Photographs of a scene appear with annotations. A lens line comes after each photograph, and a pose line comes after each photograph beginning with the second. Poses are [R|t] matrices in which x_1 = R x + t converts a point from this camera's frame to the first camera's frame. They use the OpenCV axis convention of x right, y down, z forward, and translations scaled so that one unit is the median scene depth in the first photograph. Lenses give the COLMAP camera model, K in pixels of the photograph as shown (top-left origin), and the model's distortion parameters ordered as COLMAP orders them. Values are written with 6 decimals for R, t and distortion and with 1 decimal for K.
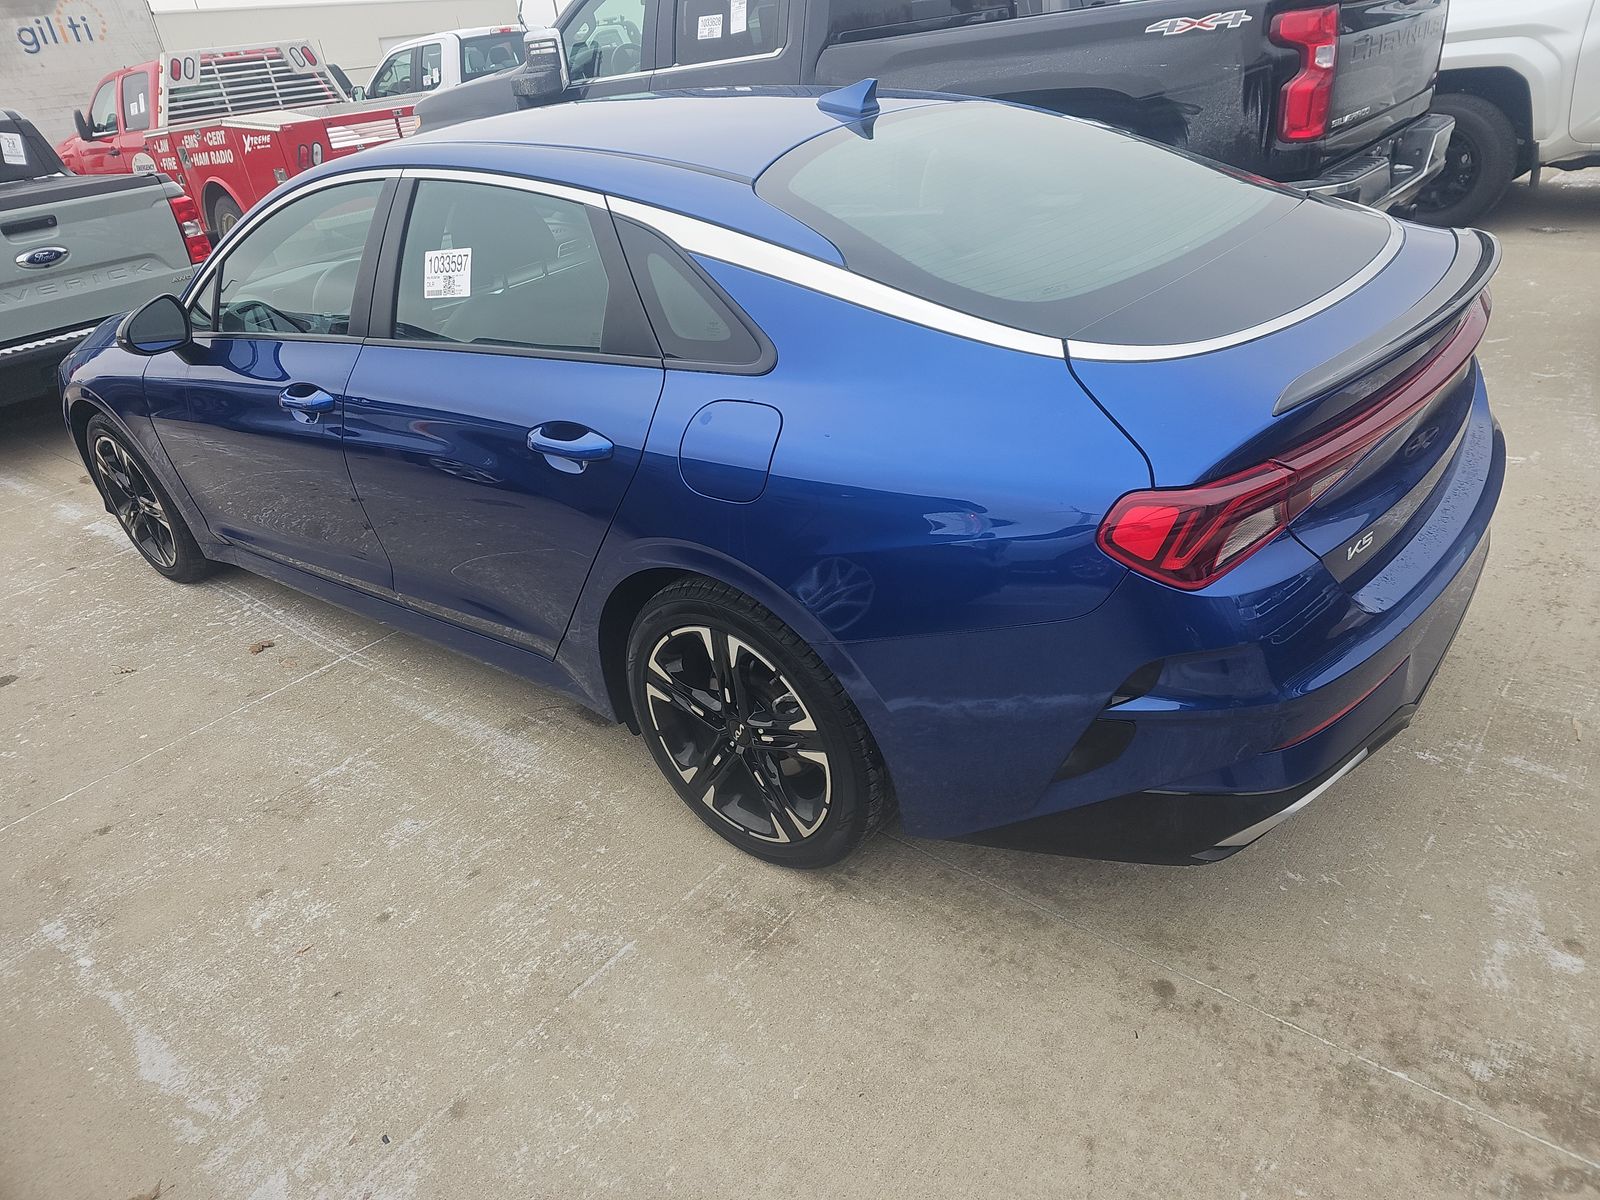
lens RADIAL K [[1053.1, 0, 811.4], [0, 1053.1, 589.6], [0, 0, 1]] dist [0.042684, -0.036747]
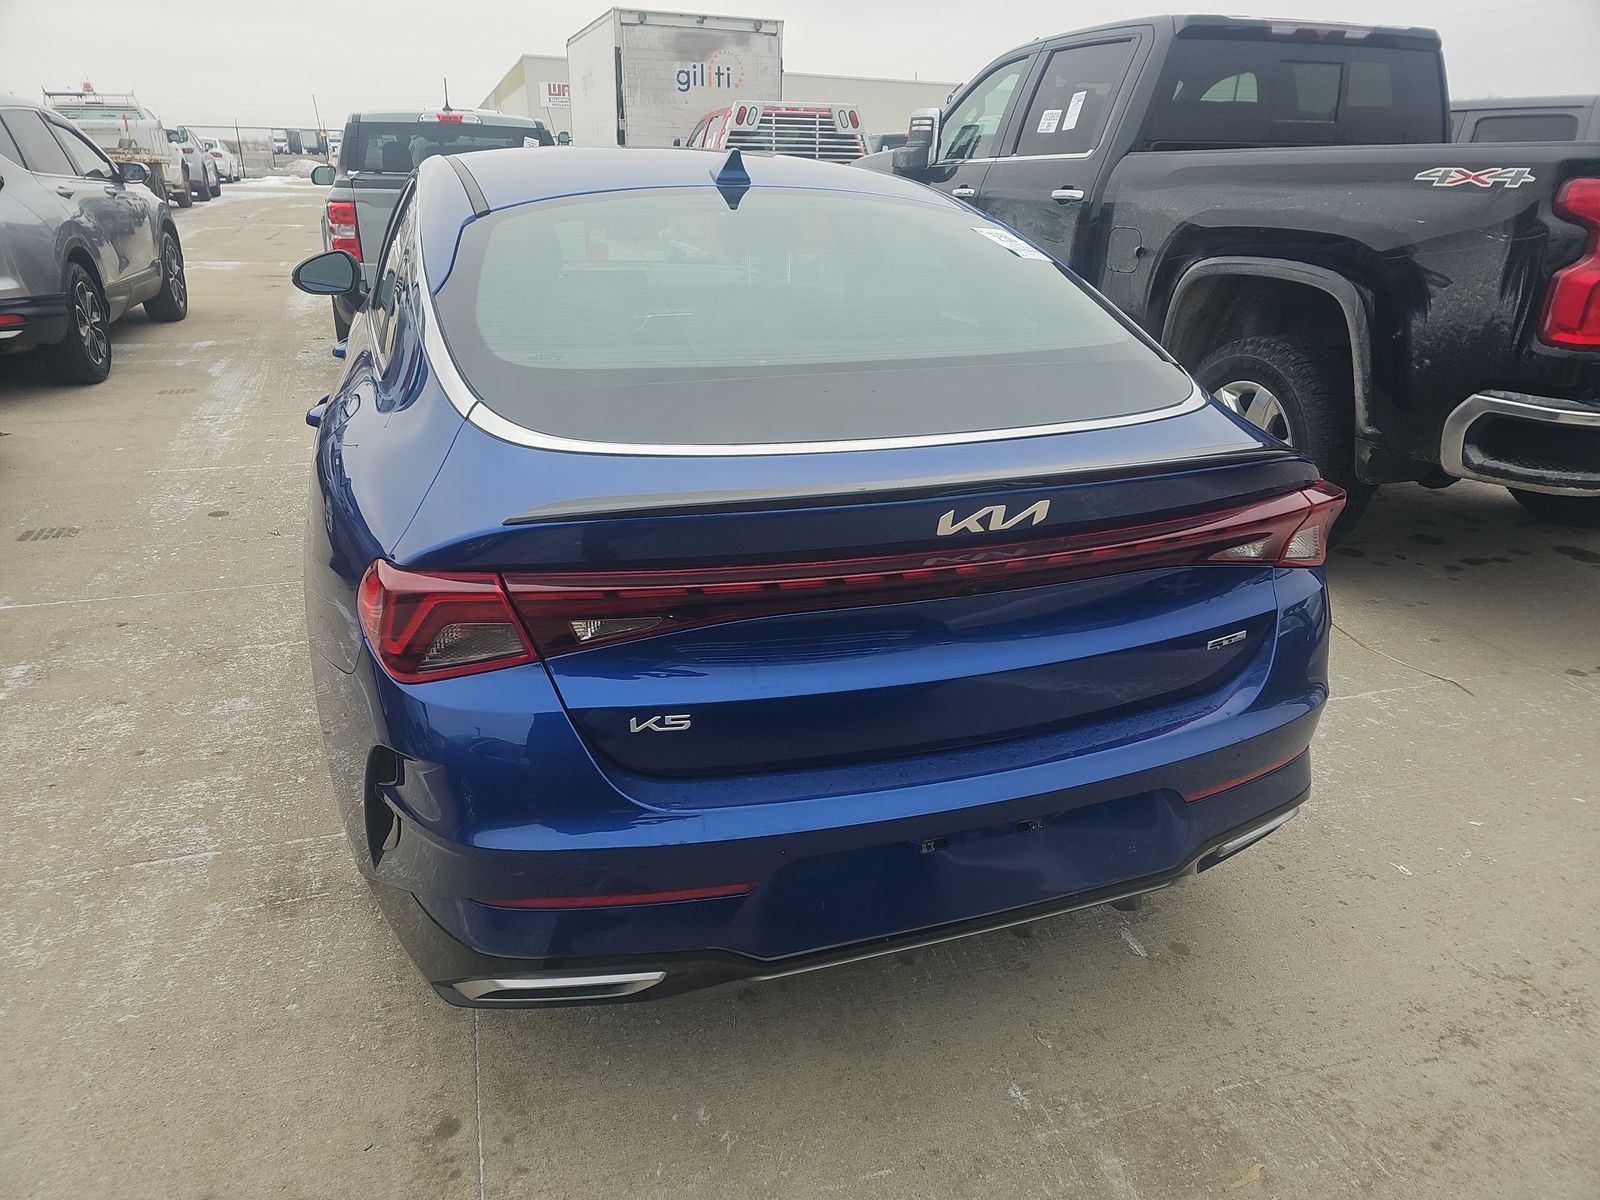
lens RADIAL K [[1053.1, 0, 796.4], [0, 1053.1, 614.7], [0, 0, 1]] dist [0.042684, -0.036747]
pose [[0.832539, 0.329368, -0.445416, 0.398949], [-0.353006, 0.935086, 0.031647, -0.078212], [0.426926, 0.130887, 0.894764, 0.125454]]
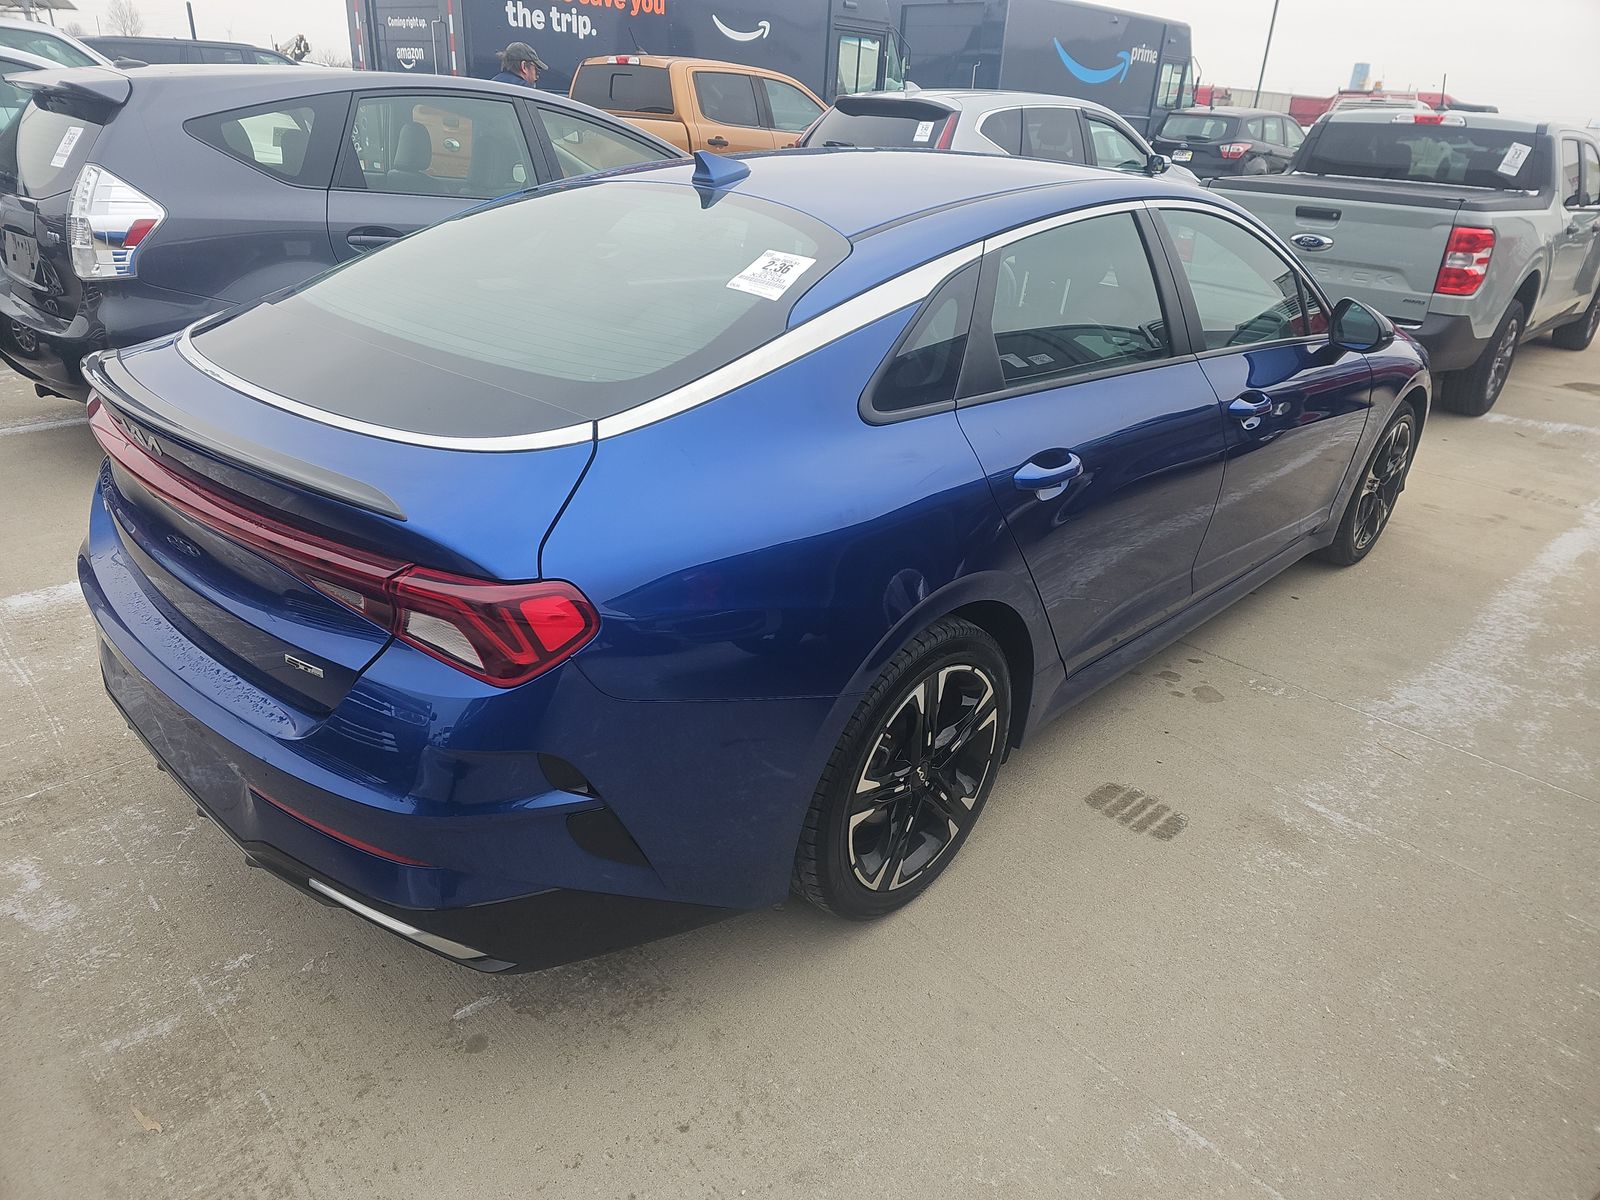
lens RADIAL K [[1053.1, 0, 796.6], [0, 1053.1, 599.0], [0, 0, 1]] dist [0.042684, -0.036747]
pose [[-0.106858, 0.515139, -0.850419, 0.667020], [-0.499638, 0.711658, 0.493866, -0.426239], [0.859618, 0.477676, 0.181336, 0.649632]]
